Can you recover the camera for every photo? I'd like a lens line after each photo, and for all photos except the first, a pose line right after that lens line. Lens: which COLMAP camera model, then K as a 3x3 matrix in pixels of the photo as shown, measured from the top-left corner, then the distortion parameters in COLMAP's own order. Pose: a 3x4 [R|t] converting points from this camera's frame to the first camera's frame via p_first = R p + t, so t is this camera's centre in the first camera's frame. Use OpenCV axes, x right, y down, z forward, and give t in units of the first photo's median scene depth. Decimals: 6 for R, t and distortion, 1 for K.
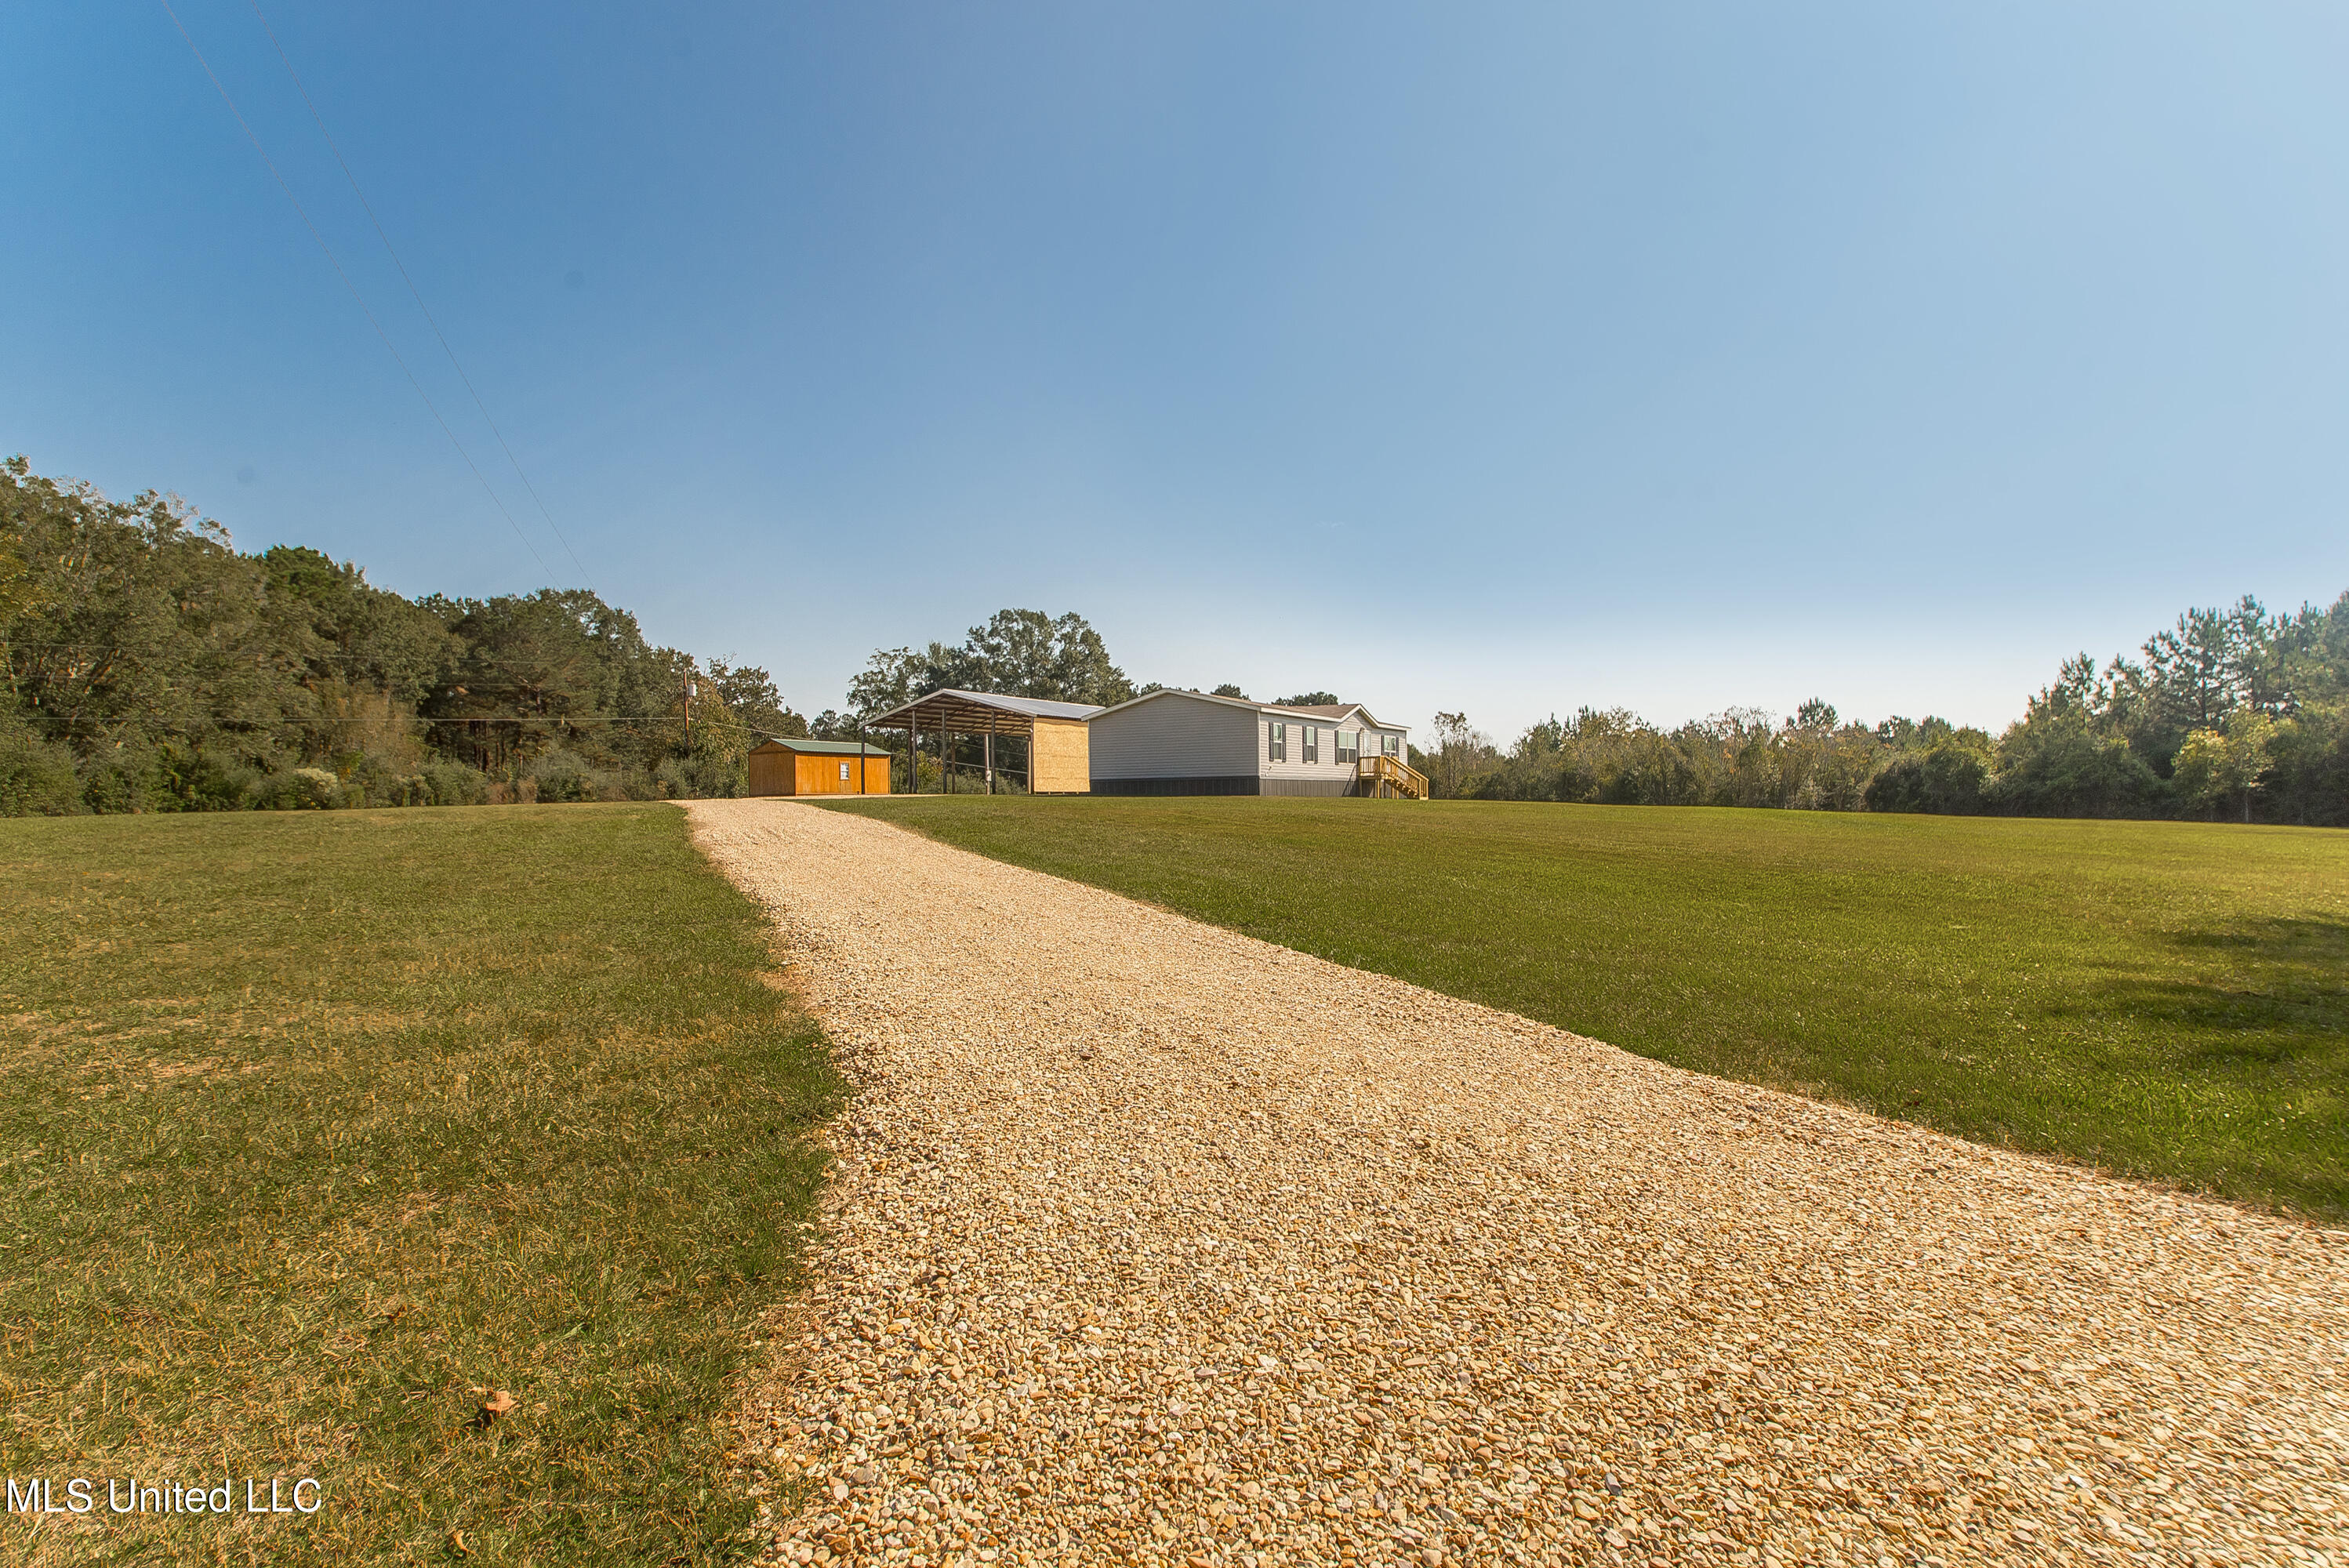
lens RADIAL K [[1131.1, 0, 1174.5], [0, 1131.1, 784.0], [0, 0, 1]] dist [0.016675, -0.009209]
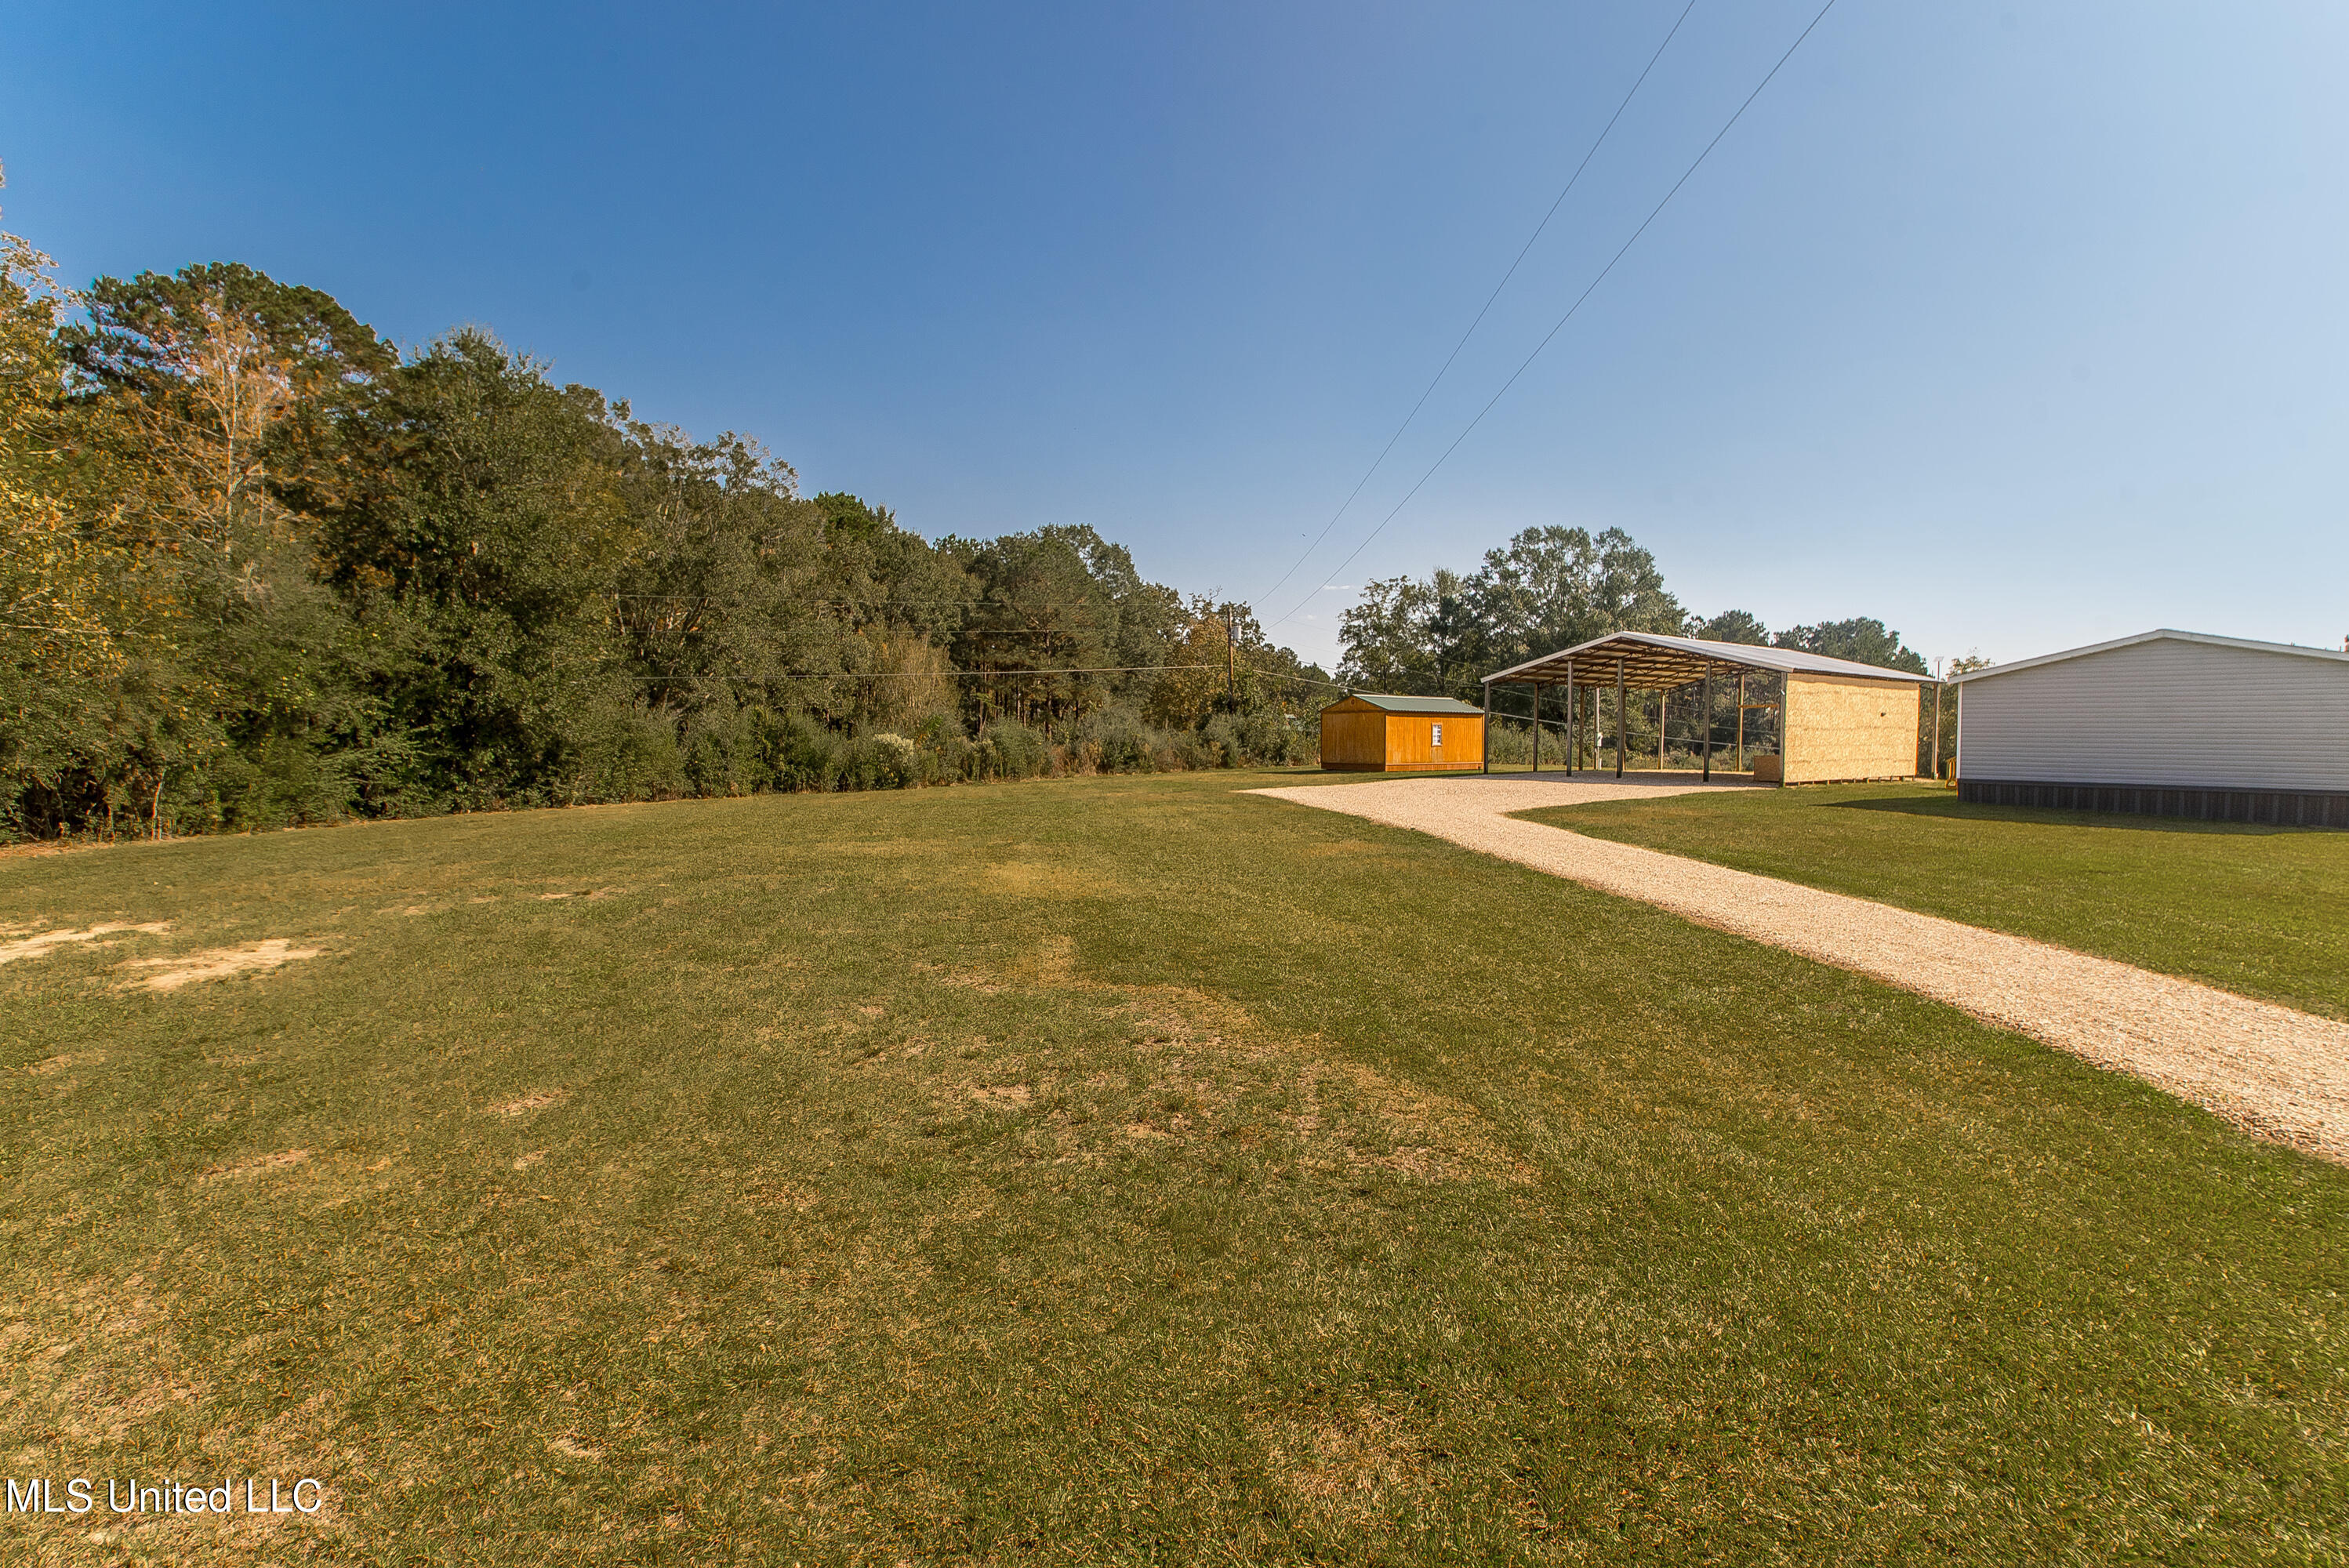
lens RADIAL K [[1131.1, 0, 1174.5], [0, 1131.1, 784.0], [0, 0, 1]] dist [0.016675, -0.009209]
pose [[0.940183, 0.035826, -0.338781, -0.156731], [-0.014826, 0.997816, 0.064373, -0.020623], [0.340347, -0.055499, 0.938661, 0.157482]]
